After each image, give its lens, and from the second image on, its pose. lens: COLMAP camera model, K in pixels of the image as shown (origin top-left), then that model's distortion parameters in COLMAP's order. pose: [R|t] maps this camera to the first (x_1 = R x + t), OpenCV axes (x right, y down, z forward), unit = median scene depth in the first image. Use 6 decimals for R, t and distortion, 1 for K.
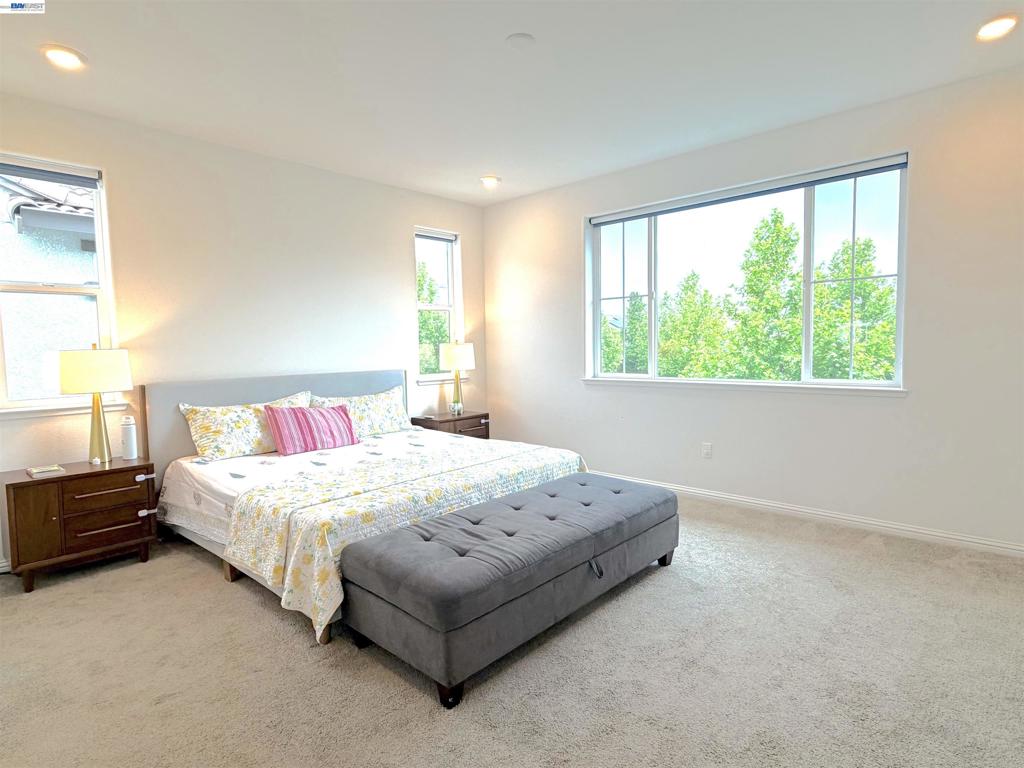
lens RADIAL K [[549.9, 0, 509.3], [0, 549.9, 385.2], [0, 0, 1]] dist [0.002351, -0.000417]
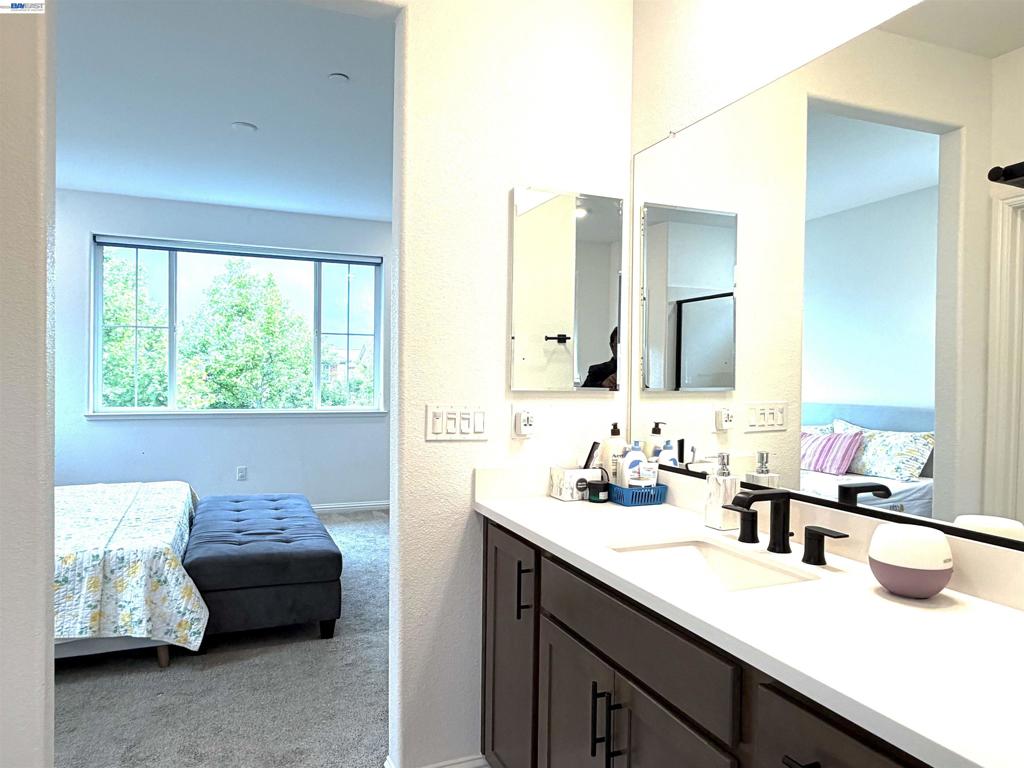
lens RADIAL K [[648.8, 0, 510.8], [0, 648.8, 384.3], [0, 0, 1]] dist [-0.000812, 0.001566]
pose [[0.406468, 0.008487, 0.913625, -0.578416], [0.047483, 0.998409, -0.030400, 0.004312], [-0.912430, 0.055738, 0.405419, -0.039106]]
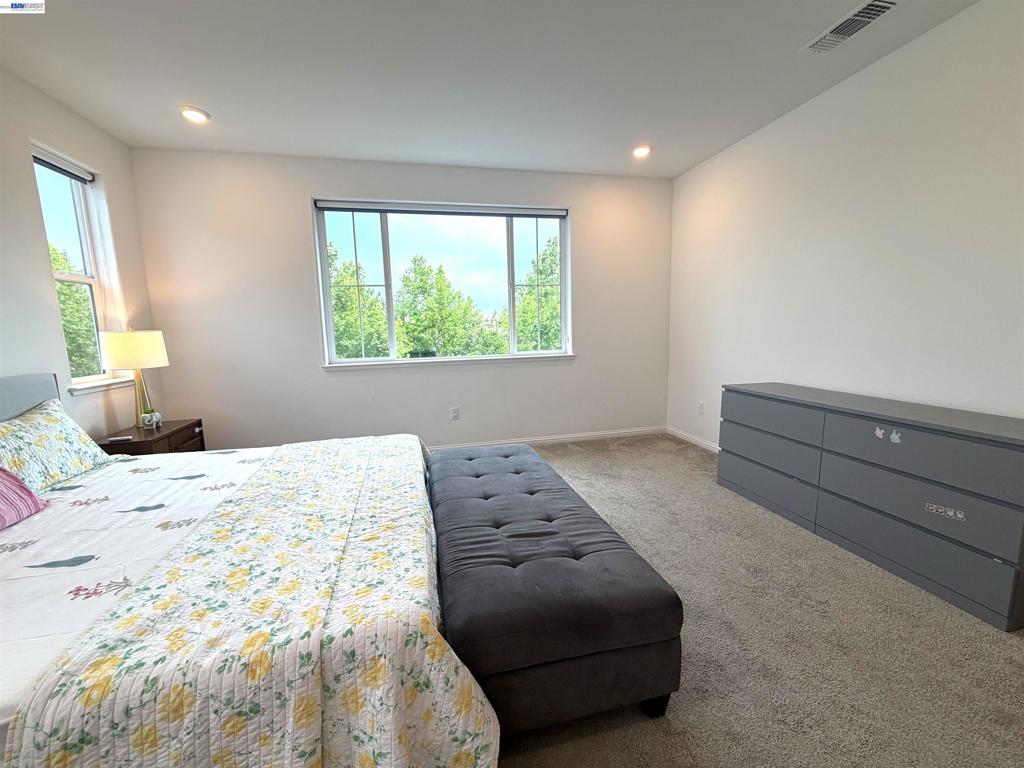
lens RADIAL K [[409.3, 0, 518.5], [0, 409.3, 382.3], [0, 0, 1]] dist [-0.000563, -0.000393]
pose [[0.553343, -0.109173, 0.825768, -0.303252], [0.078783, 0.993789, 0.078595, -0.013981], [-0.829219, 0.021566, 0.558507, 0.327751]]
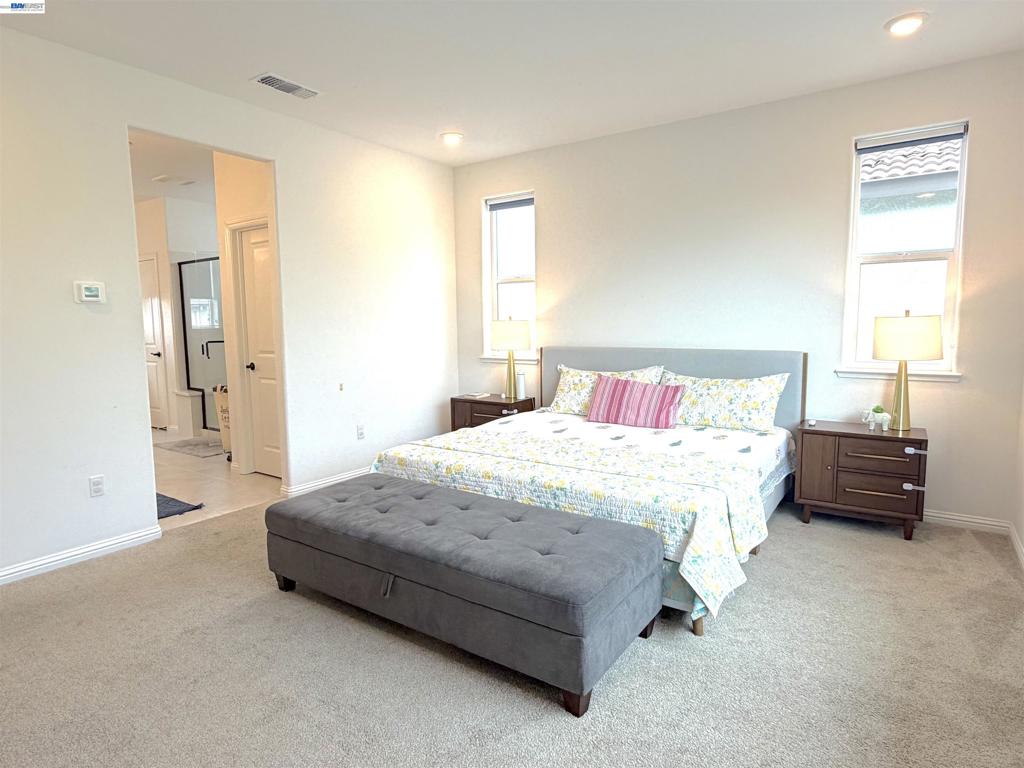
lens RADIAL K [[564.4, 0, 511.2], [0, 564.4, 394.5], [0, 0, 1]] dist [-0.029727, -0.000859]
pose [[0.150669, 0.144741, -0.977931, 0.524604], [-0.066792, 0.988454, 0.136008, -0.052841], [0.986325, 0.044826, 0.158597, 0.538230]]
